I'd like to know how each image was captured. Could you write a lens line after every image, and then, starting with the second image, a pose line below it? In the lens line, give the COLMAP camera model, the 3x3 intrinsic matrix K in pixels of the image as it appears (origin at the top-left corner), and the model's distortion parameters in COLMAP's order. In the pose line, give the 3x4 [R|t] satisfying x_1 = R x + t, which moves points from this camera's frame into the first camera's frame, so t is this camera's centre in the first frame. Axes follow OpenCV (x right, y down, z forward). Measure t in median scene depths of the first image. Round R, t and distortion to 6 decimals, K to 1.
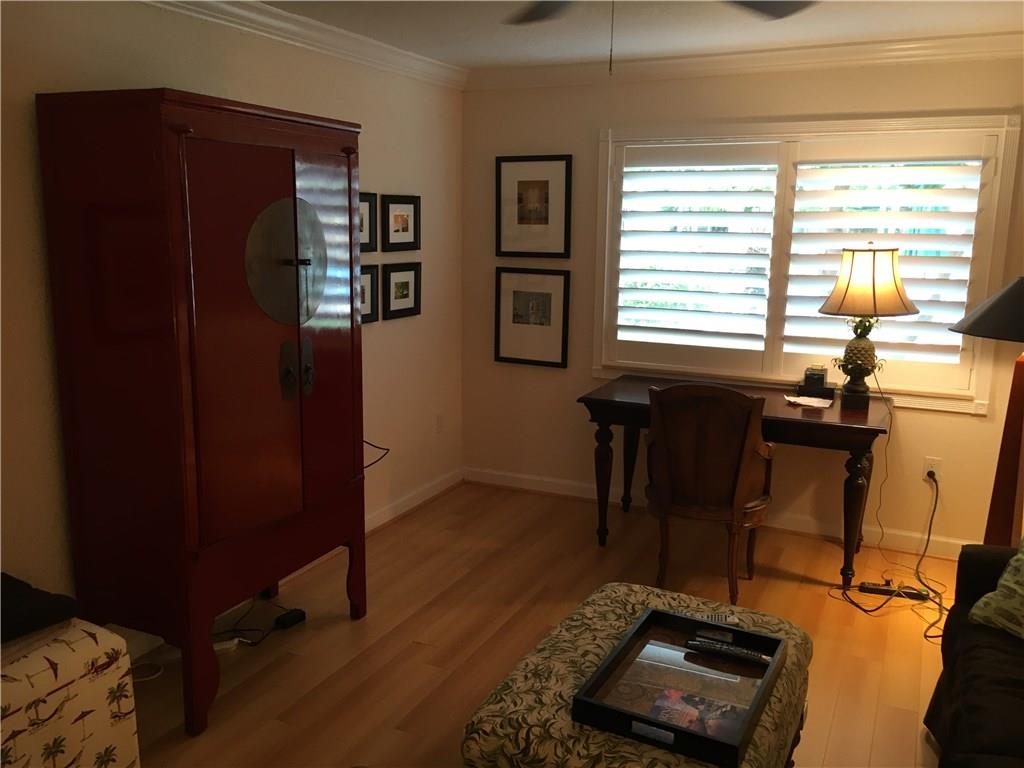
lens RADIAL K [[872.1, 0, 511.7], [0, 872.1, 383.1], [0, 0, 1]] dist [0.073187, -0.100575]
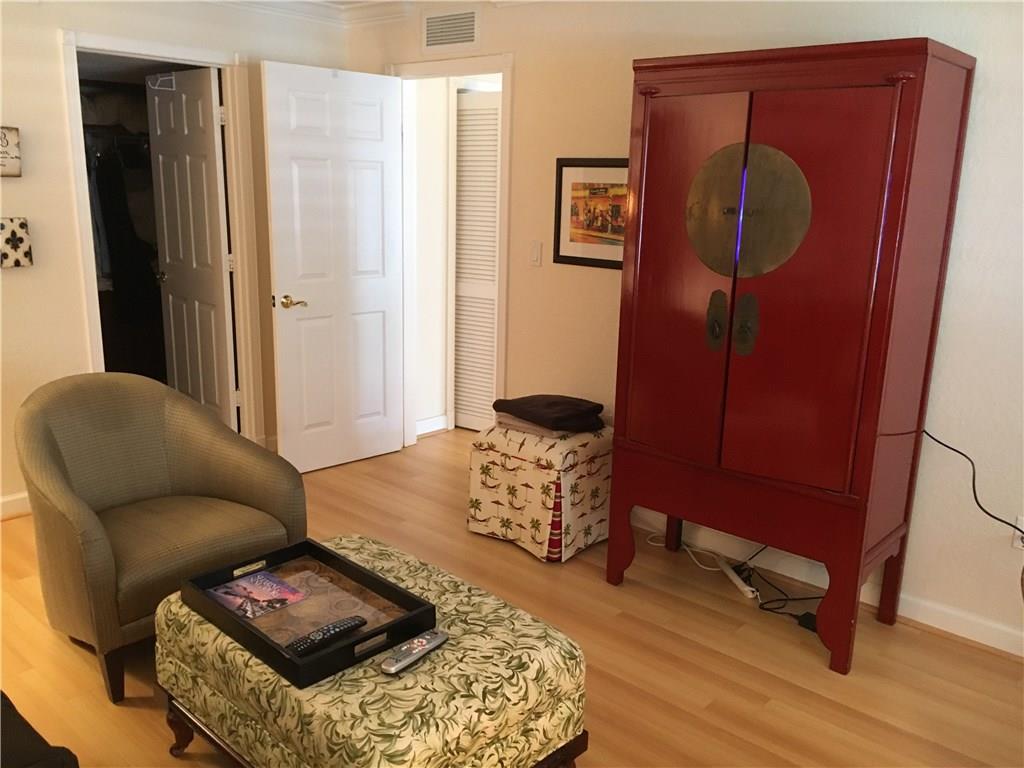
lens RADIAL K [[872.1, 0, 511.2], [0, 872.1, 384.7], [0, 0, 1]] dist [0.073187, -0.100575]
pose [[-0.282689, 0.201150, -0.937883, 0.540763], [-0.212742, 0.940266, 0.265784, -0.114987], [0.935322, 0.274661, -0.223010, 0.725371]]
